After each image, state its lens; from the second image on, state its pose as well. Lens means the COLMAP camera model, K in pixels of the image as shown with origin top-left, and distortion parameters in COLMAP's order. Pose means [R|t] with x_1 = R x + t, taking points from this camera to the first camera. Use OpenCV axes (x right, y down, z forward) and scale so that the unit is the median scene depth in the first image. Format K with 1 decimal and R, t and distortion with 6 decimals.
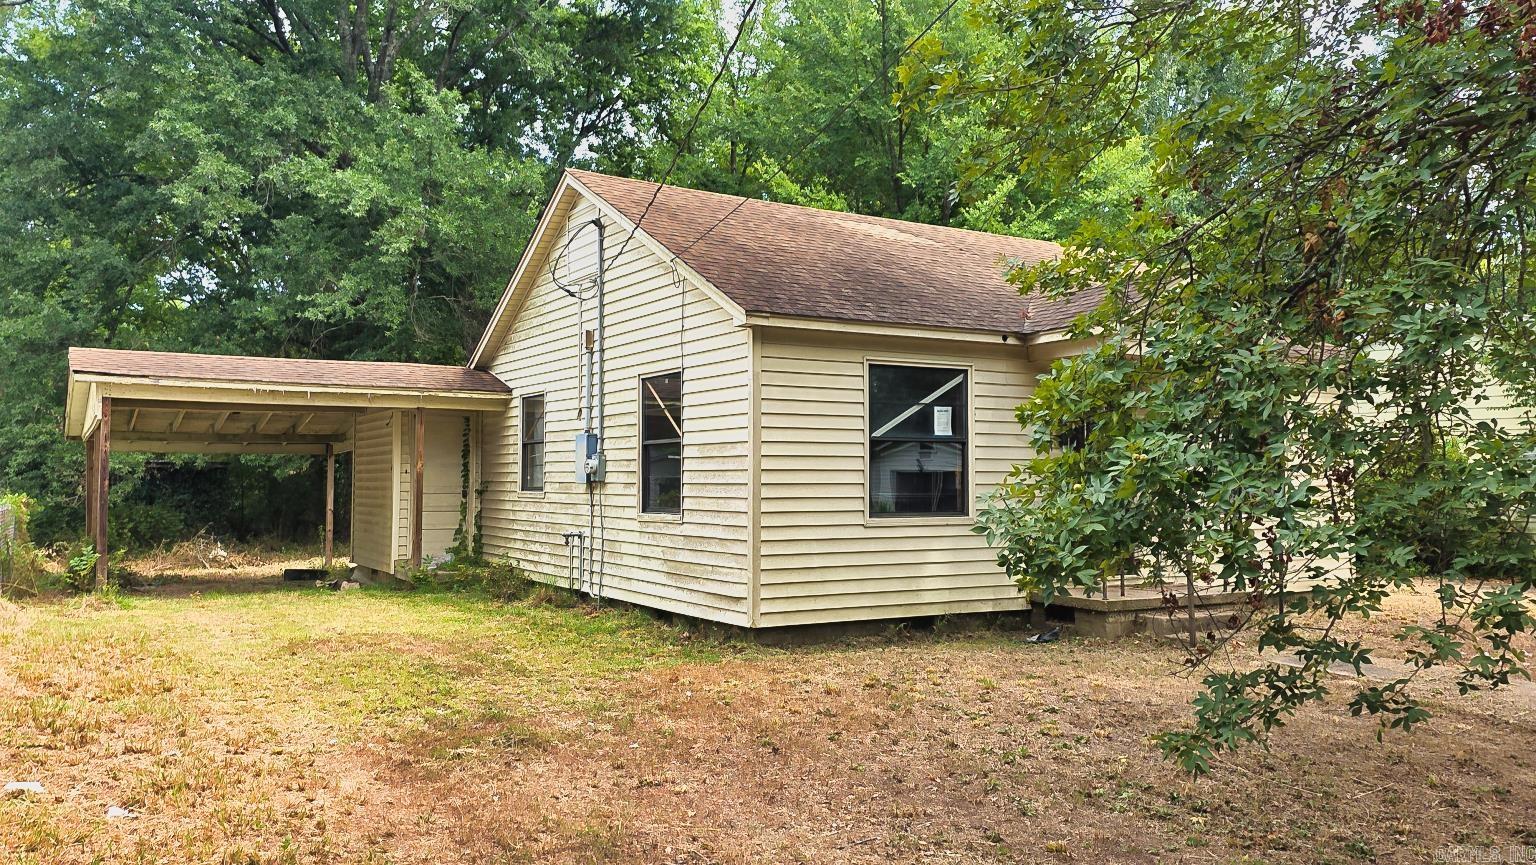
lens RADIAL K [[1145.8, 0, 768.0], [0, 1145.8, 432.5], [0, 0, 1]] dist [0.189499, -0.333609]
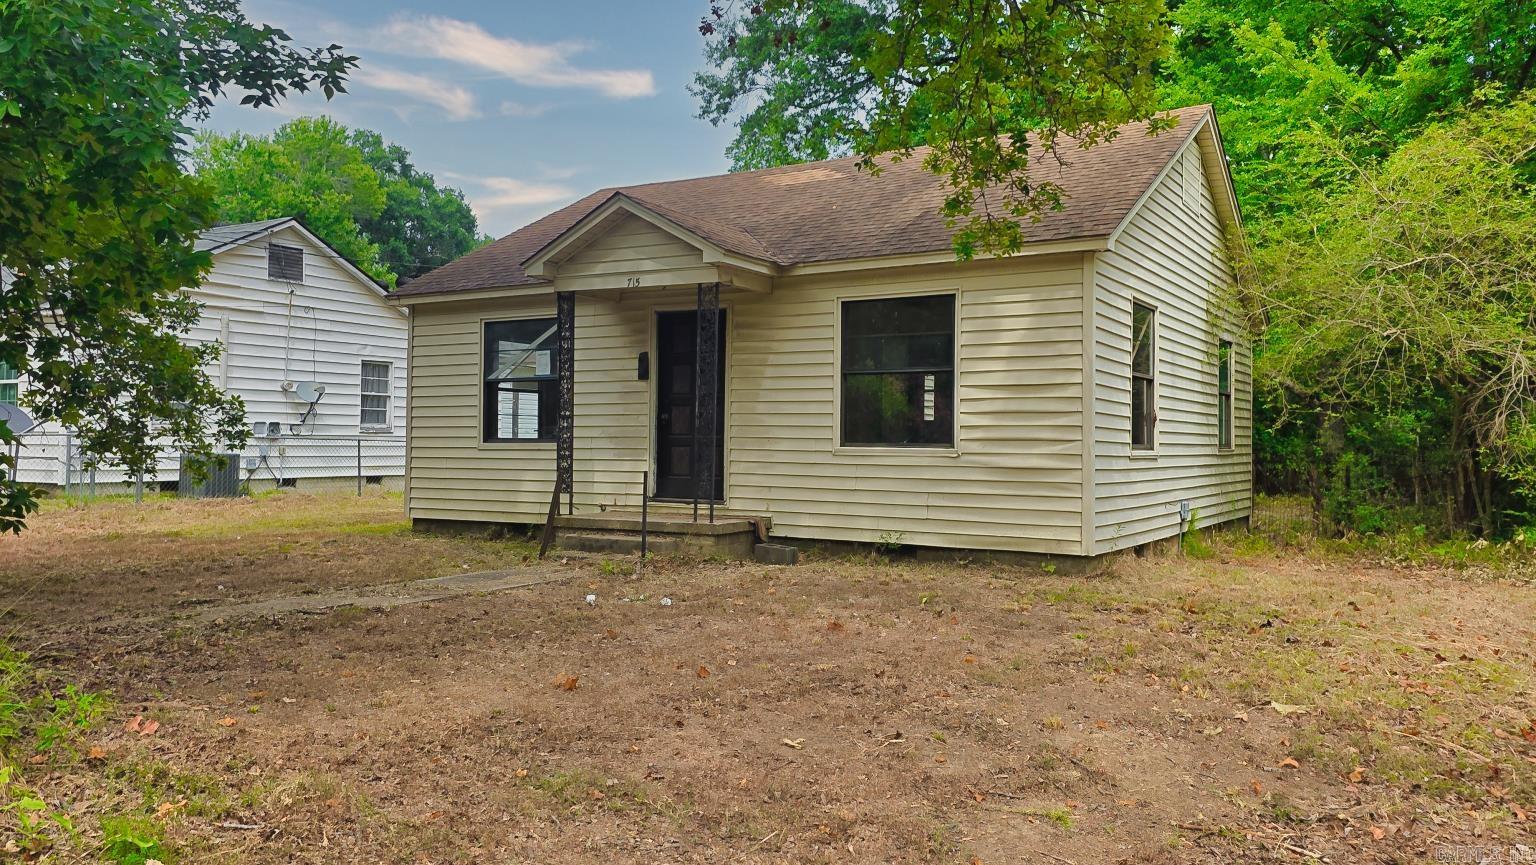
lens RADIAL K [[1145.8, 0, 768.0], [0, 1145.8, 432.5], [0, 0, 1]] dist [0.189499, -0.333609]
pose [[0.460228, -0.005634, -0.887783, 1.040915], [0.034659, 0.999332, 0.011625, 0.044327], [0.887124, -0.036120, 0.460115, 0.515445]]
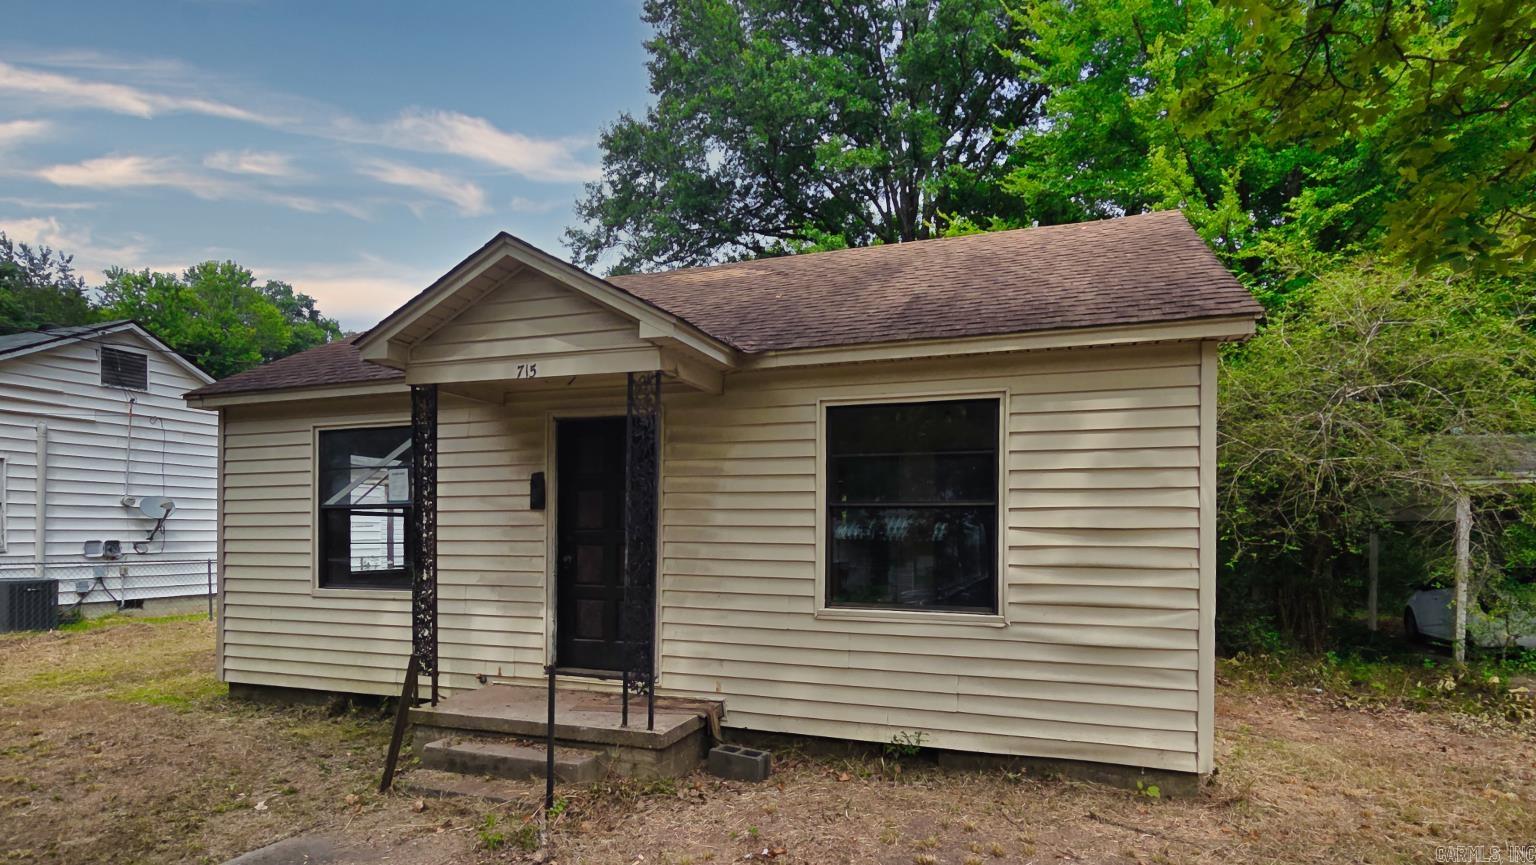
lens RADIAL K [[804.4, 0, 774.5], [0, 804.4, 539.7], [0, 0, 1]] dist [0.002633, 0.000730]
pose [[0.630861, 0.008695, -0.775847, 0.653822], [0.033119, 0.998724, 0.038123, 0.014883], [0.775188, -0.049745, 0.629768, 0.653271]]
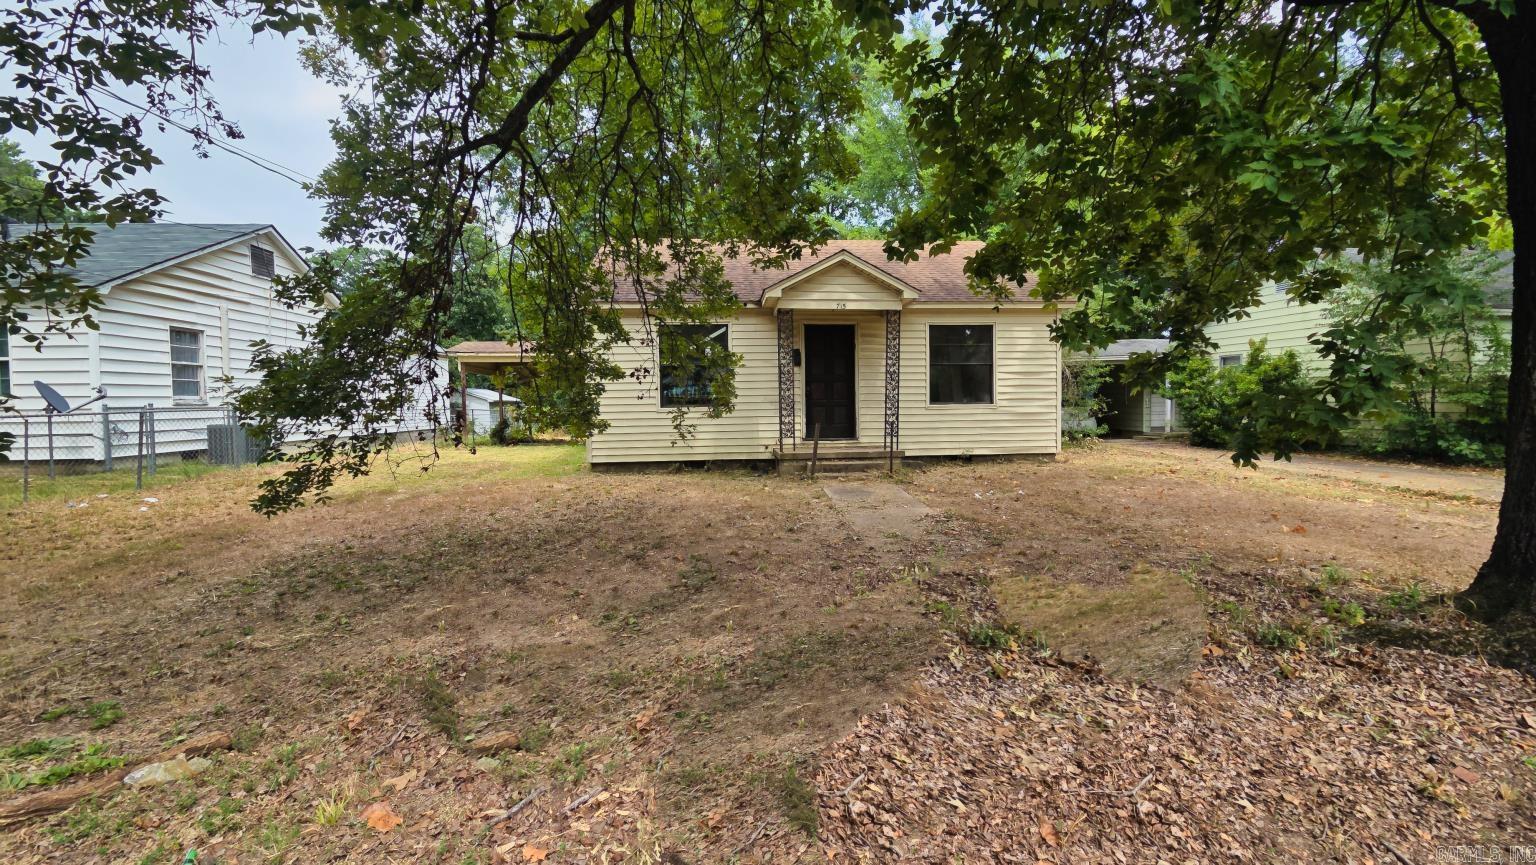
lens RADIAL K [[621.5, 0, 768.0], [0, 621.5, 432.5], [0, 0, 1]] dist [-0.000548, -0.000005]
pose [[0.895773, 0.009741, -0.444405, 0.523514], [0.034817, 0.995151, 0.091993, 0.020478], [0.443146, -0.097878, 0.891090, 0.126331]]
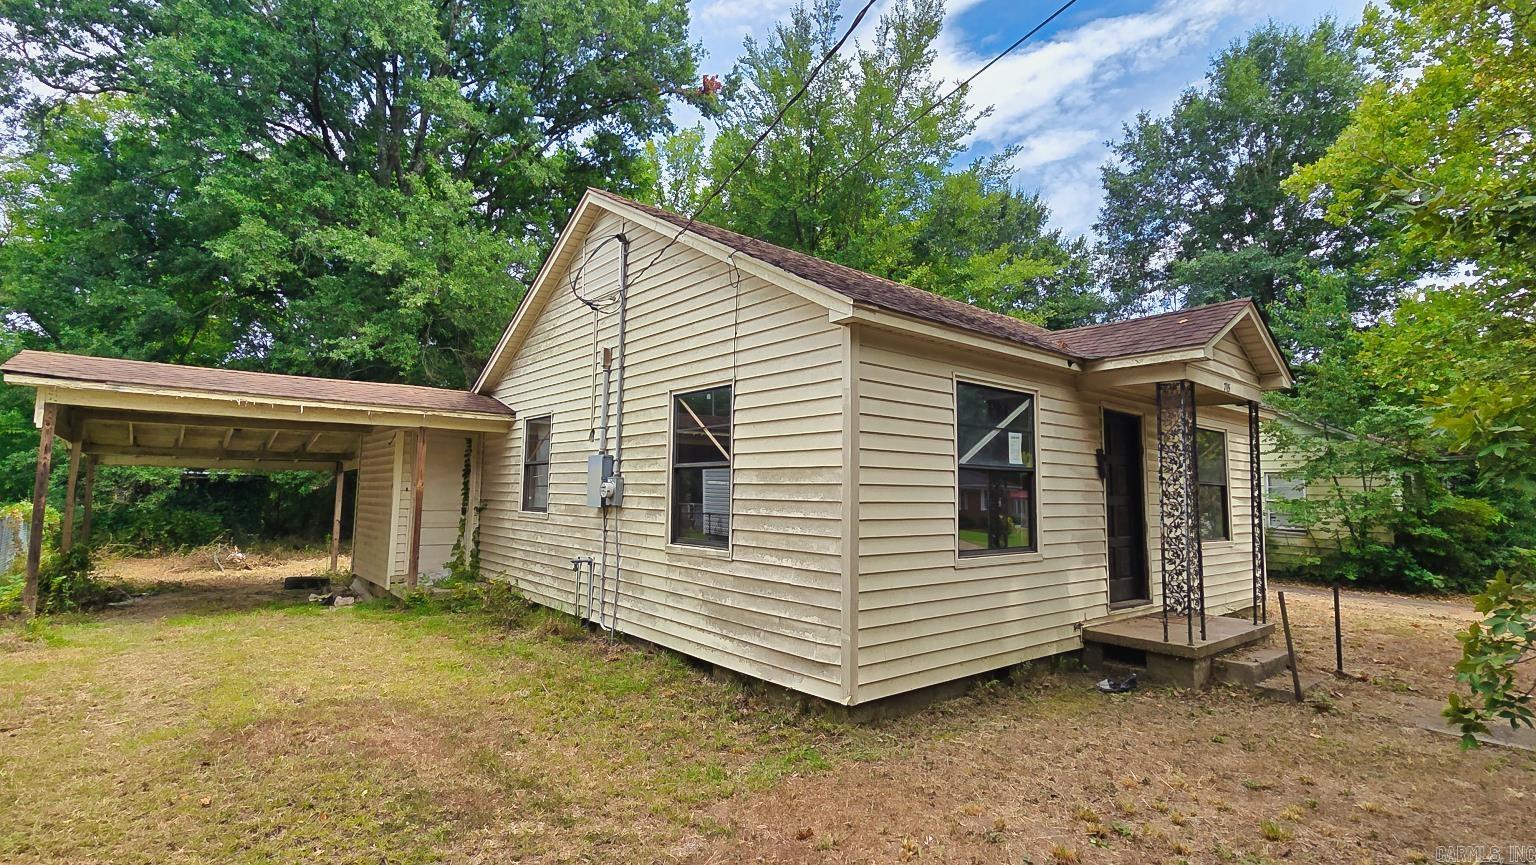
lens RADIAL K [[717.2, 0, 766.0], [0, 717.2, 425.9], [0, 0, 1]] dist [0.017292, 0.000069]
pose [[0.989041, 0.027497, 0.145058, -0.102163], [-0.020069, 0.998423, -0.052426, 0.004851], [-0.146271, 0.048941, 0.988033, 0.362916]]
